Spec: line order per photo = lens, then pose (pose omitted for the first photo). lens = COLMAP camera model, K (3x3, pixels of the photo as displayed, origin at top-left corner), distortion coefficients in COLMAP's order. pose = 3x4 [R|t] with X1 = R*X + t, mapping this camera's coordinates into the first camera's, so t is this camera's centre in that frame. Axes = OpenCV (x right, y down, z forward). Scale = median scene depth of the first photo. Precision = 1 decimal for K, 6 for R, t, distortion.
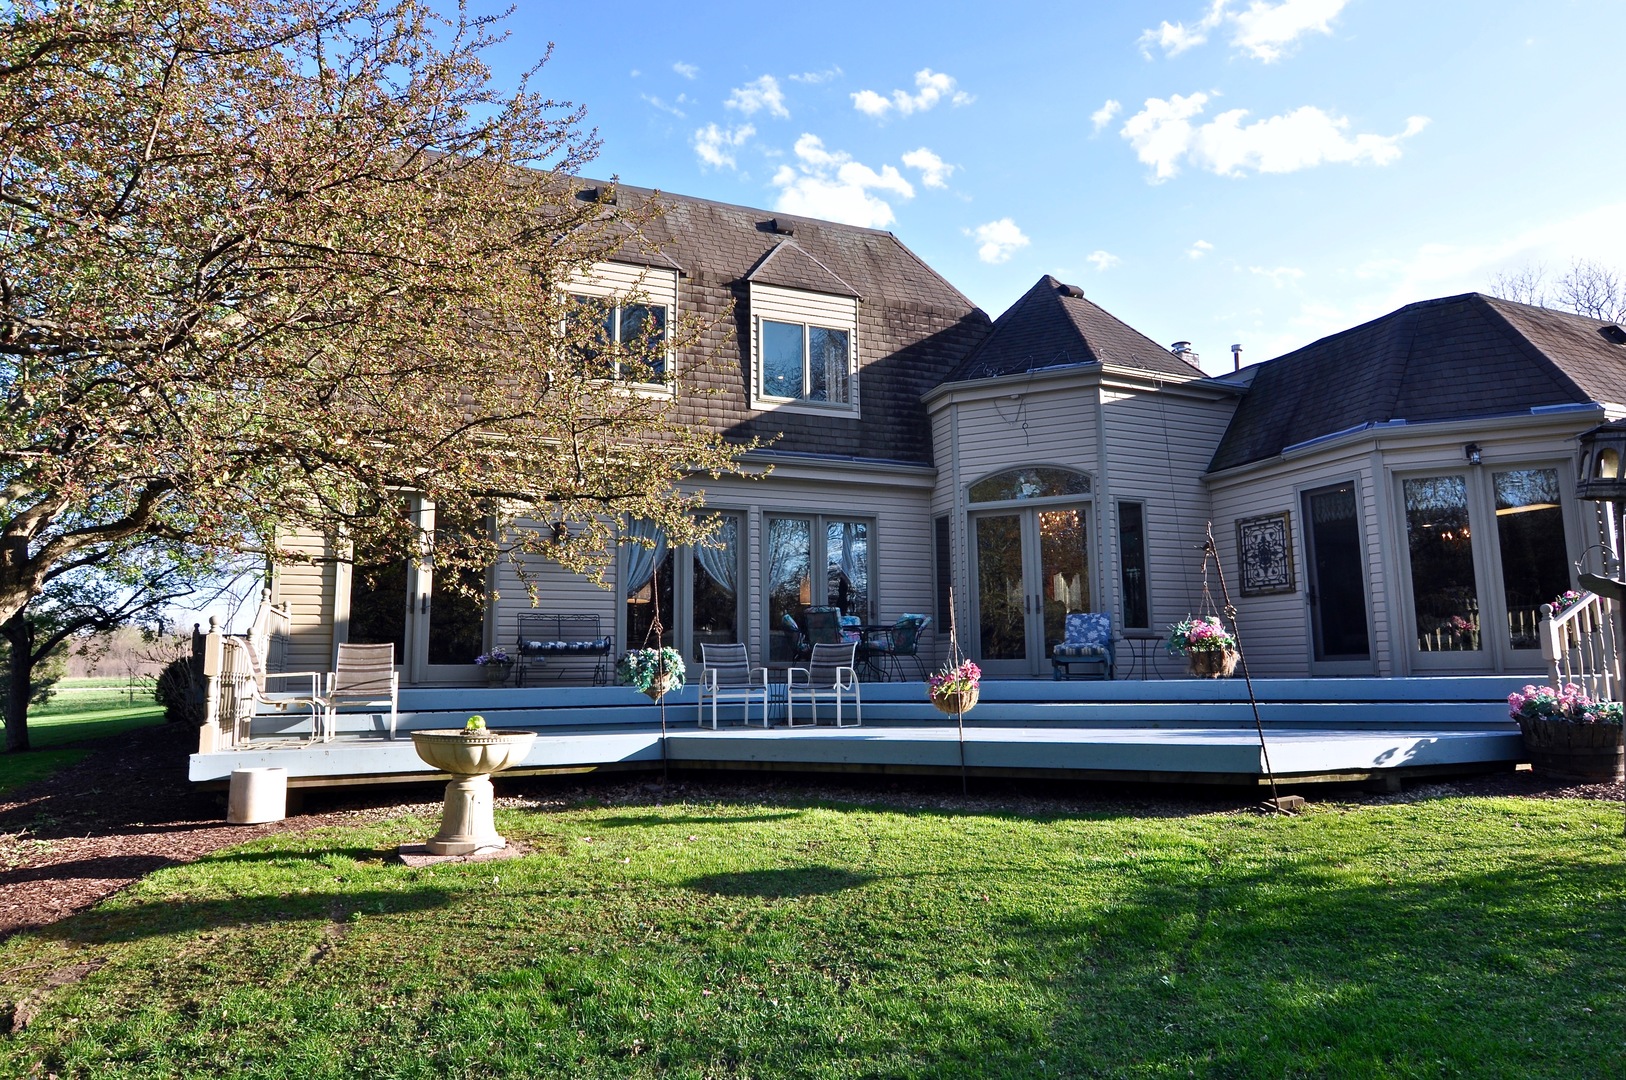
lens RADIAL K [[989.6, 0, 816.6], [0, 989.6, 539.5], [0, 0, 1]] dist [0.005851, 0.000921]
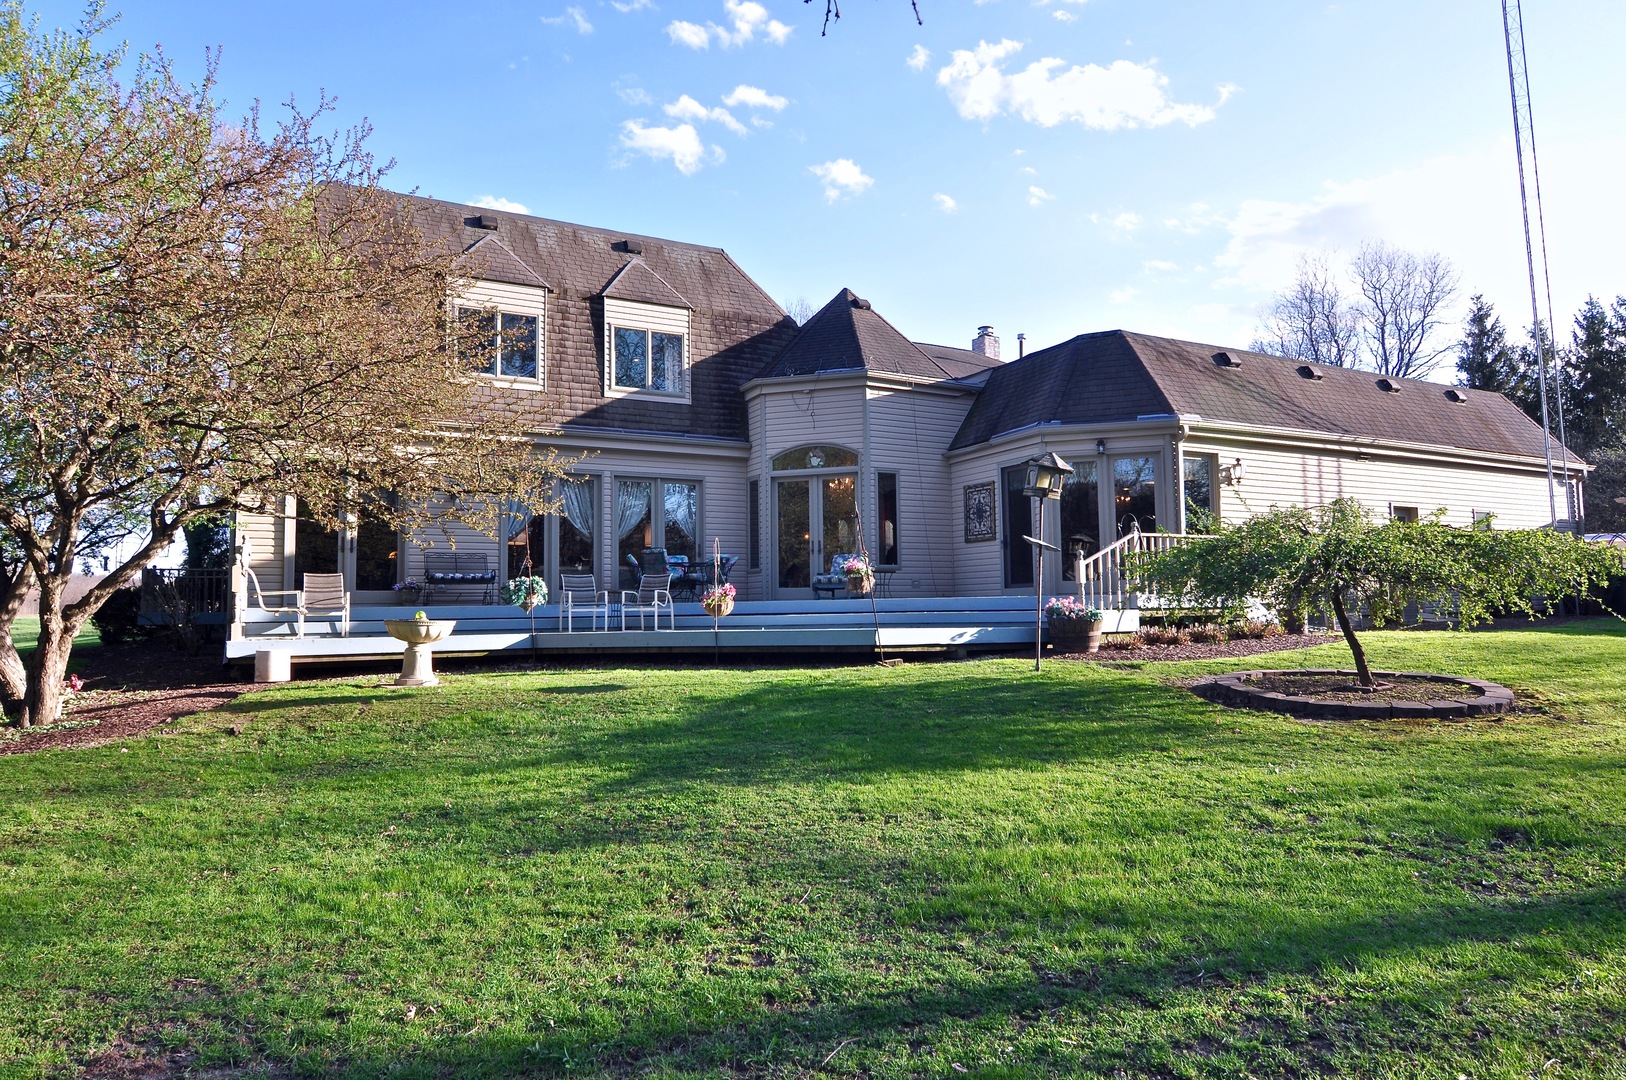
lens RADIAL K [[989.6, 0, 809.8], [0, 989.6, 541.0], [0, 0, 1]] dist [0.005851, 0.000921]
pose [[0.994334, 0.005099, 0.106178, 0.072041], [-0.011823, 0.997956, 0.062799, -0.030478], [-0.105641, -0.063699, 0.992362, -0.370941]]
